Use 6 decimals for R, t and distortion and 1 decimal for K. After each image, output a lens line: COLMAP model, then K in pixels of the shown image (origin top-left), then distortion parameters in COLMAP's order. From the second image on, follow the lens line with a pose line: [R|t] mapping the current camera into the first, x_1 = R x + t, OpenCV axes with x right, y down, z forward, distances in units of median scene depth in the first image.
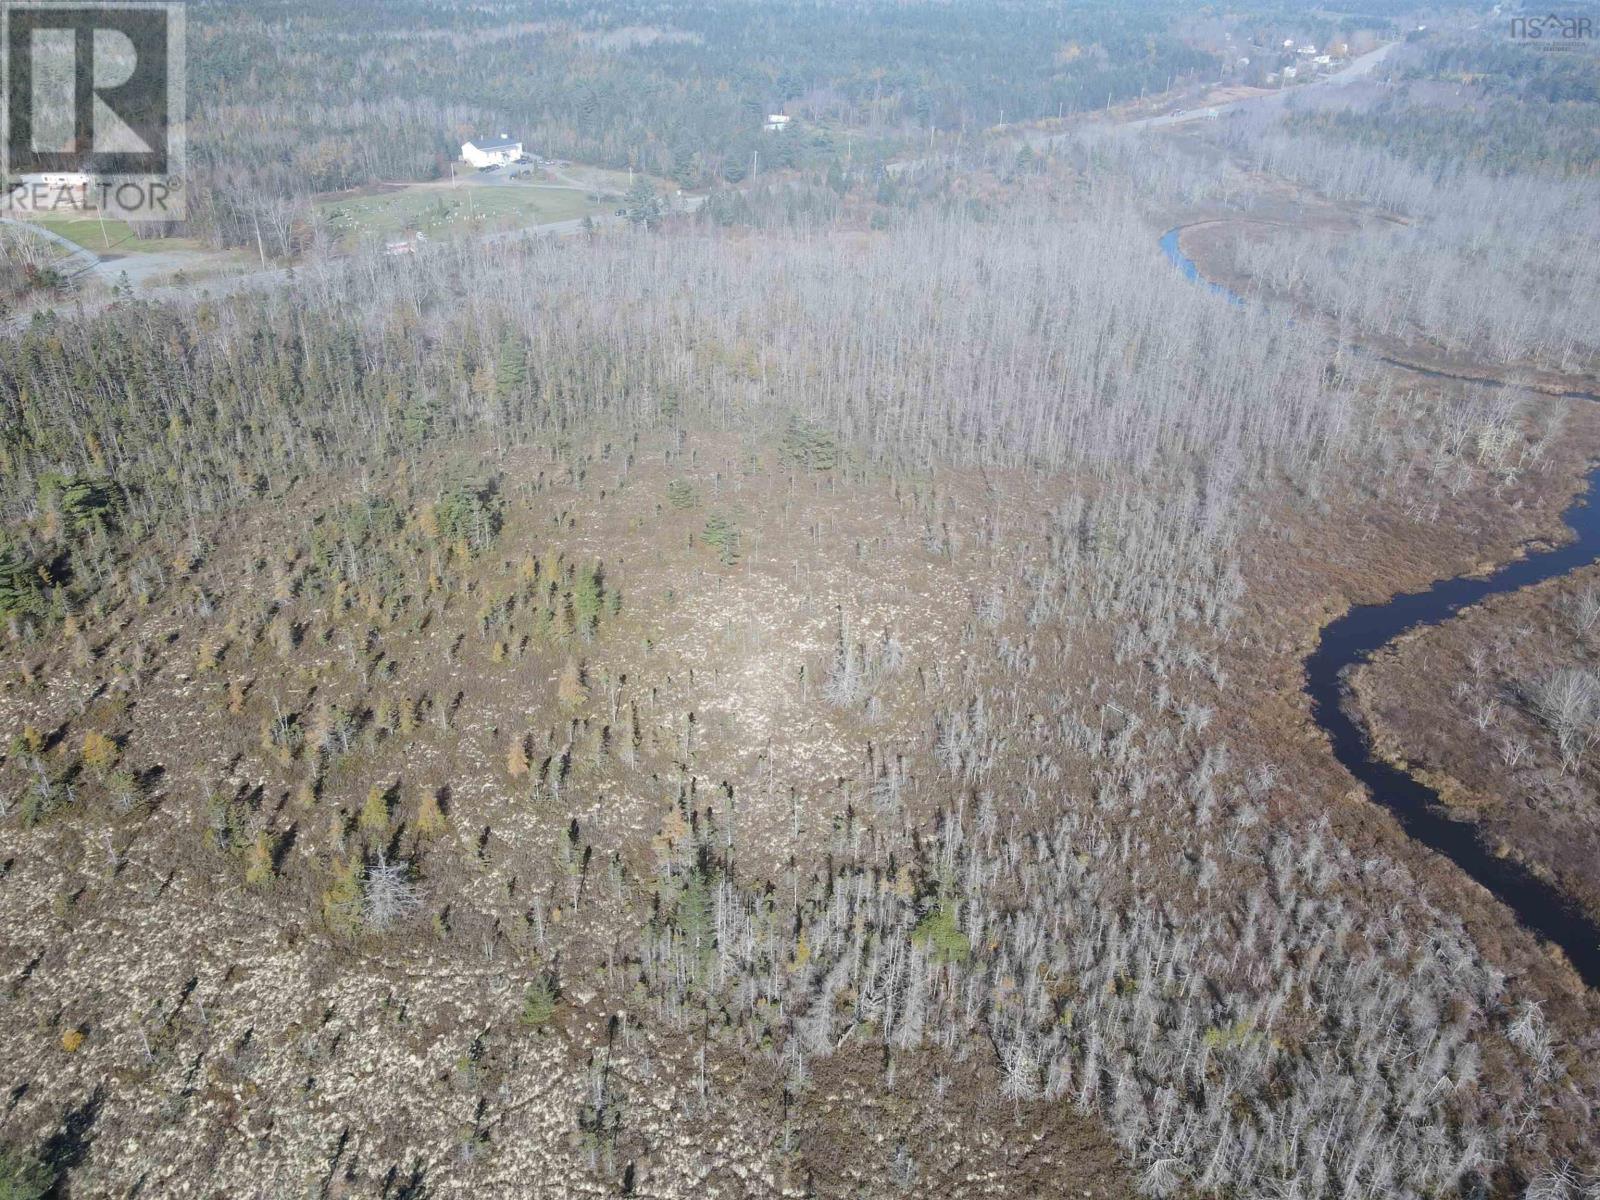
lens RADIAL K [[1168.4, 0, 800.0], [0, 1168.4, 600.0], [0, 0, 1]] dist [0.009279, 0.011269]
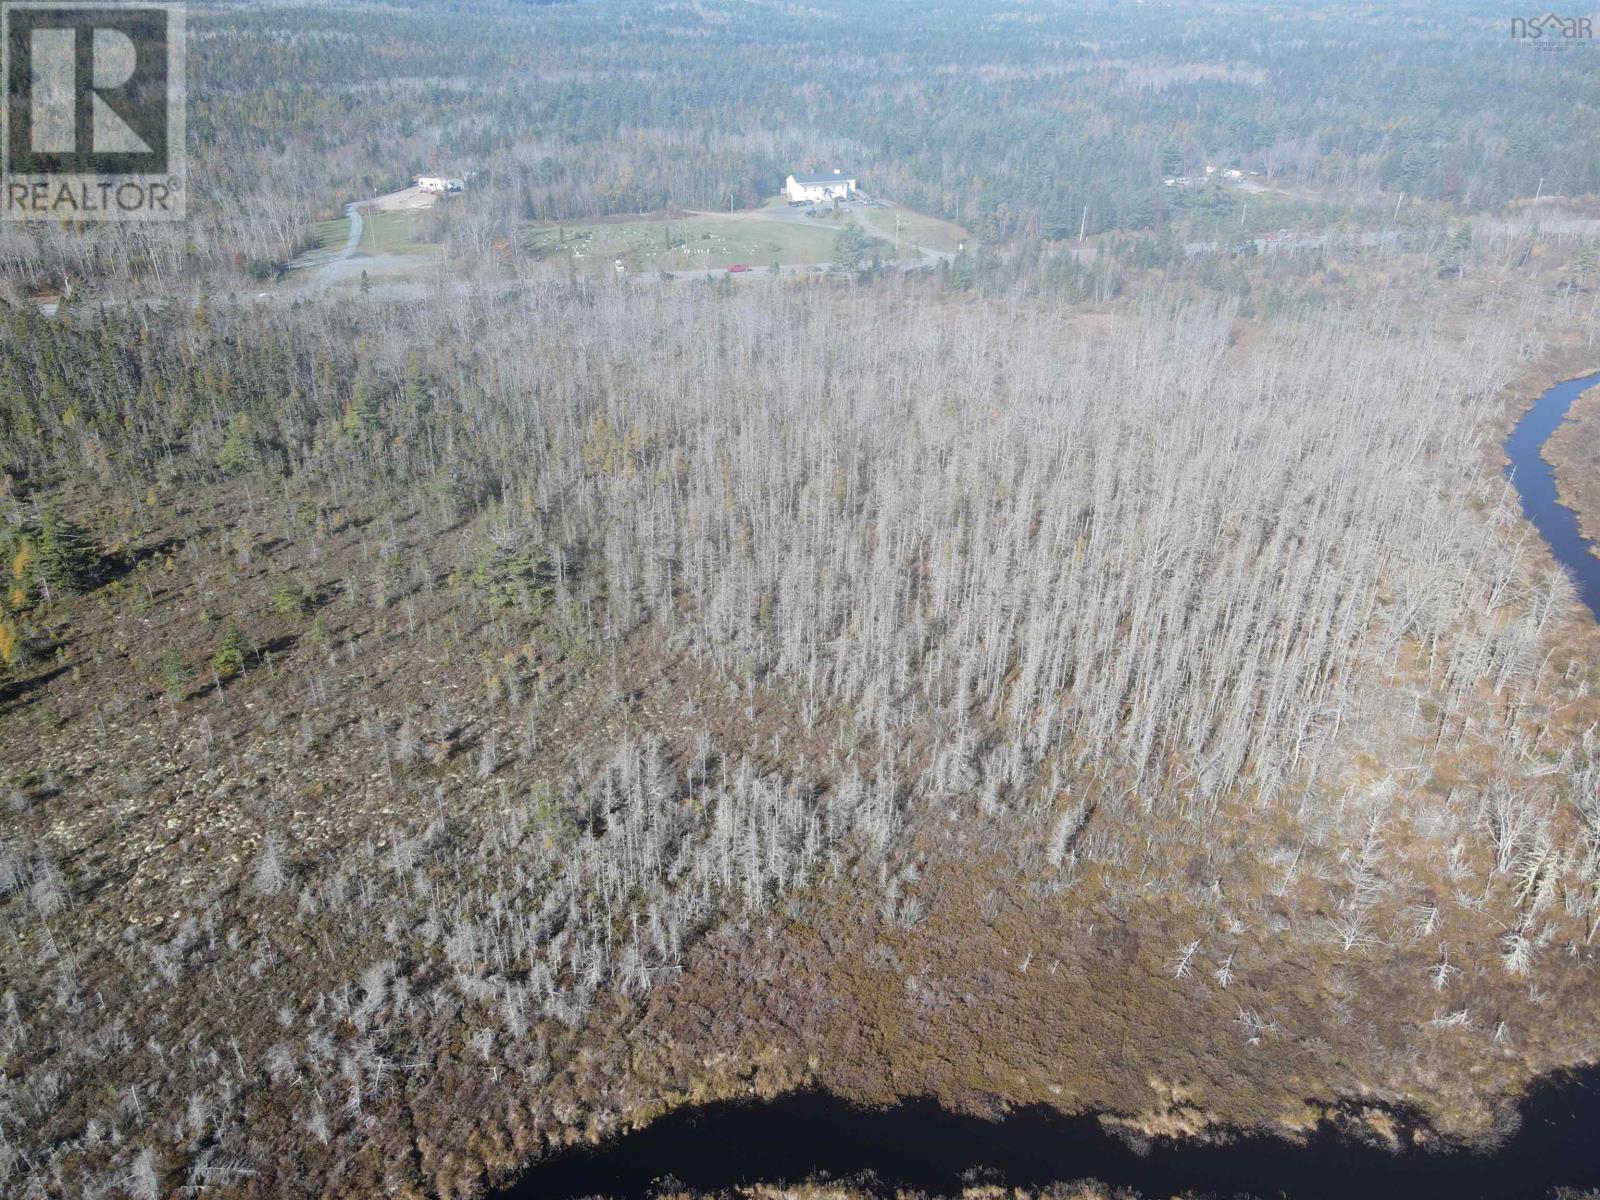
lens RADIAL K [[1172.3, 0, 800.0], [0, 1172.3, 600.0], [0, 0, 1]] dist [0.011299, 0.005716]
pose [[0.839723, 0.240402, -0.486901, 0.621904], [-0.253914, 0.966430, 0.039257, -0.215641], [0.479993, 0.090666, 0.872575, 0.450260]]
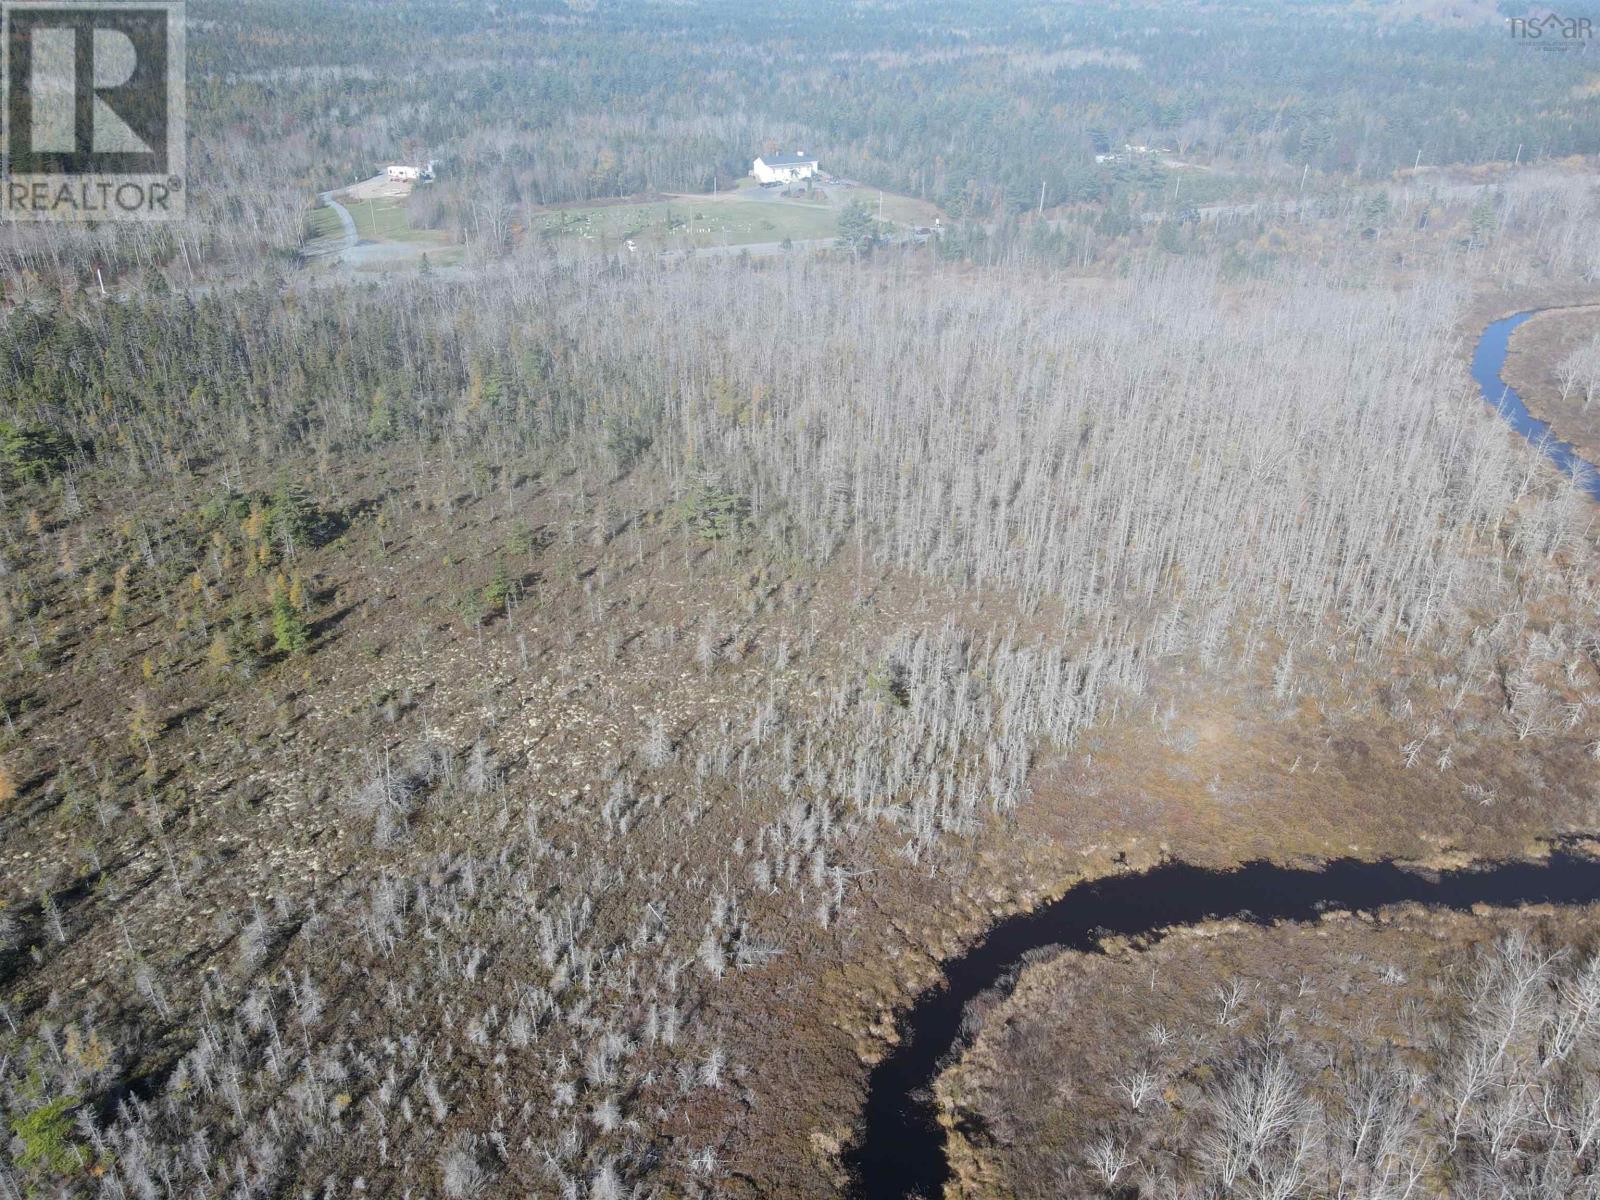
lens RADIAL K [[1168.4, 0, 800.0], [0, 1168.4, 600.0], [0, 0, 1]] dist [0.009279, 0.011269]
pose [[0.904772, 0.192023, -0.380152, 0.462641], [-0.198753, 0.979805, 0.021884, -0.108610], [0.376677, 0.055756, 0.924665, 0.240265]]
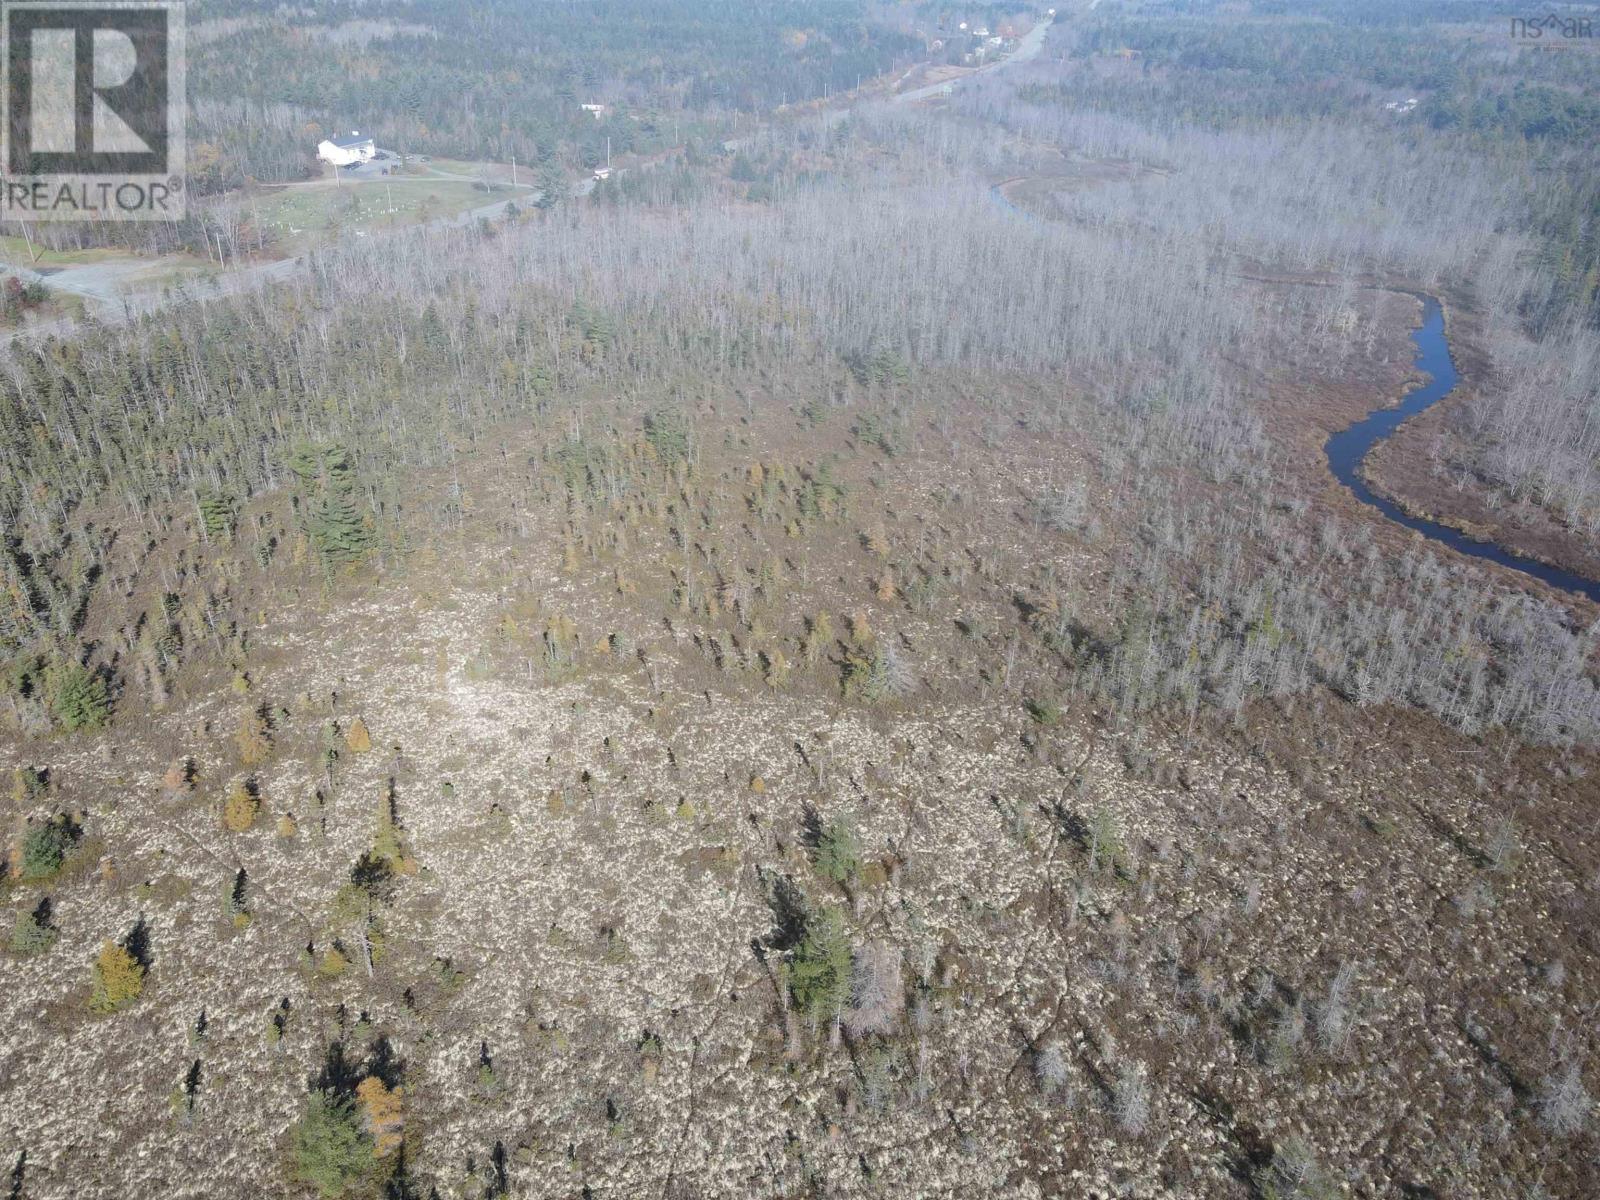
lens RADIAL K [[1149.9, 0, 798.0], [0, 1149.9, 635.1], [0, 0, 1]] dist [0.008920, 0.003520]
pose [[0.959298, -0.149281, 0.239715, -0.444471], [0.140204, 0.988617, 0.054581, 0.070690], [-0.245134, -0.018750, 0.969308, -0.148698]]
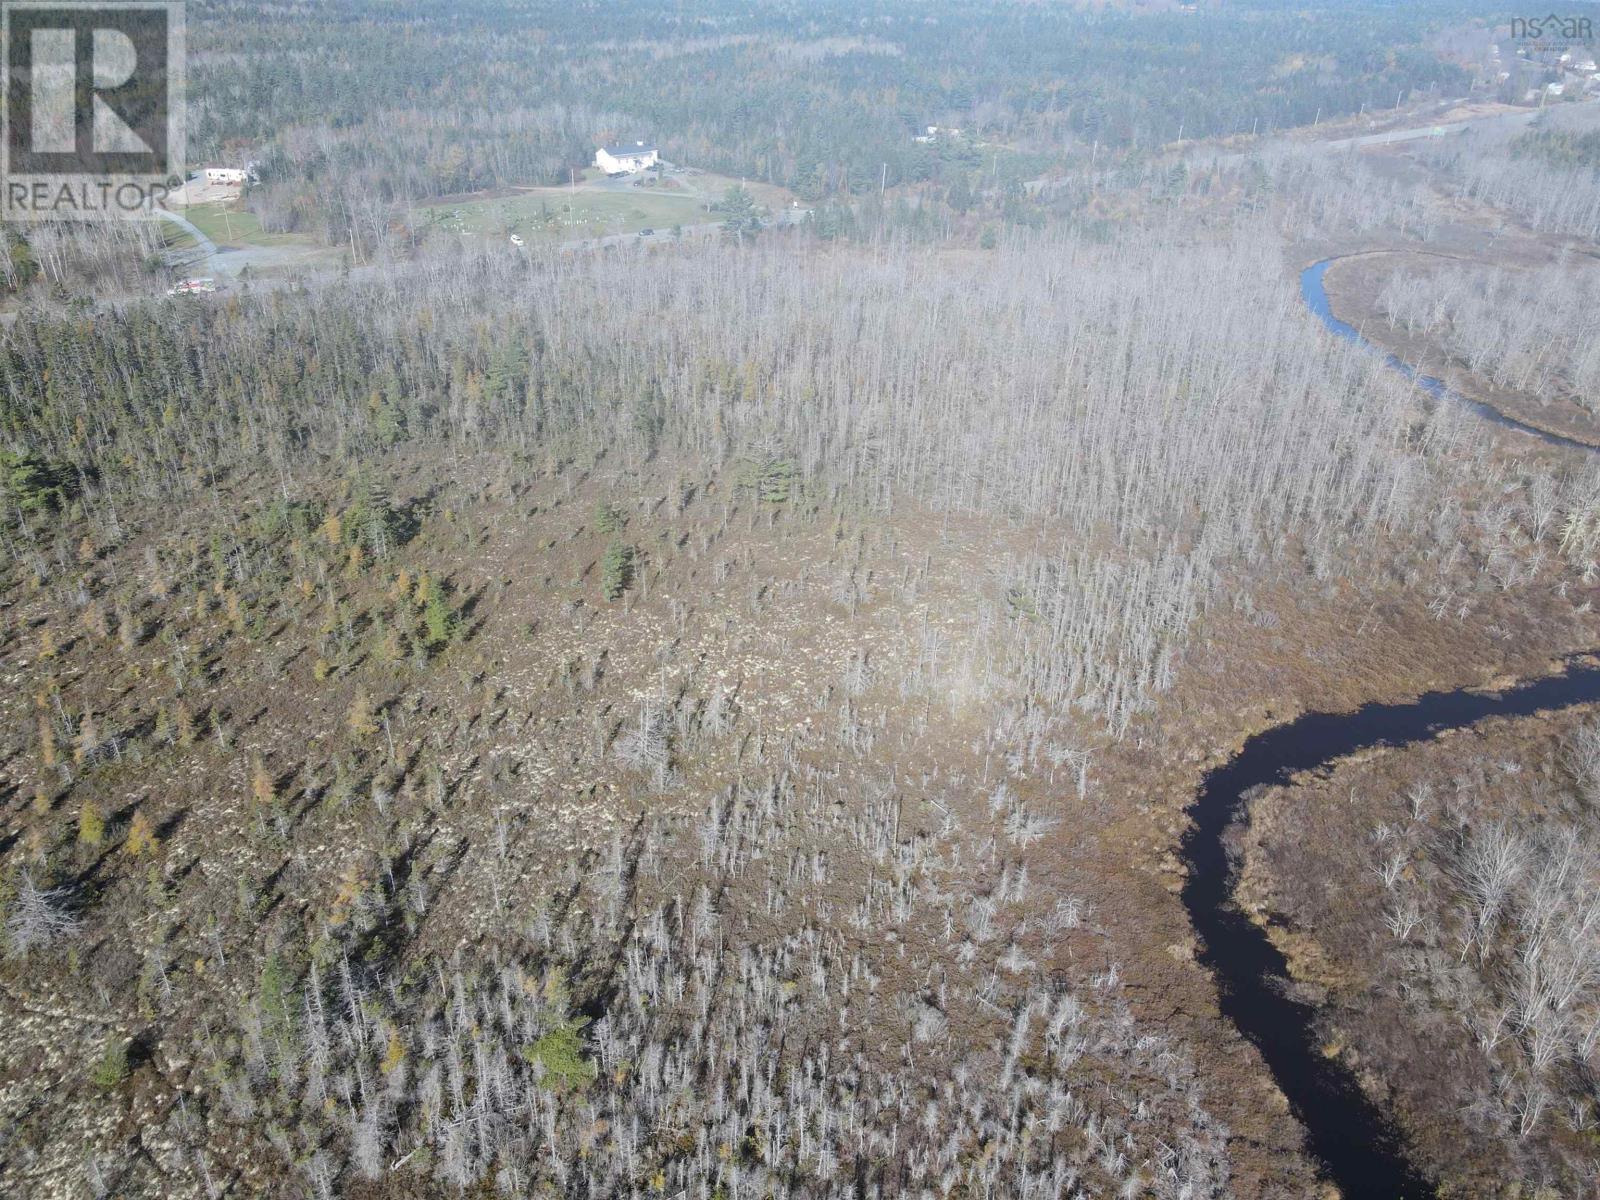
lens RADIAL K [[1168.4, 0, 800.0], [0, 1168.4, 600.0], [0, 0, 1]] dist [0.009279, 0.011269]
pose [[0.979138, 0.090090, -0.182134, 0.238050], [-0.091713, 0.995785, -0.000490, -0.038142], [0.181322, 0.017183, 0.983274, 0.093456]]
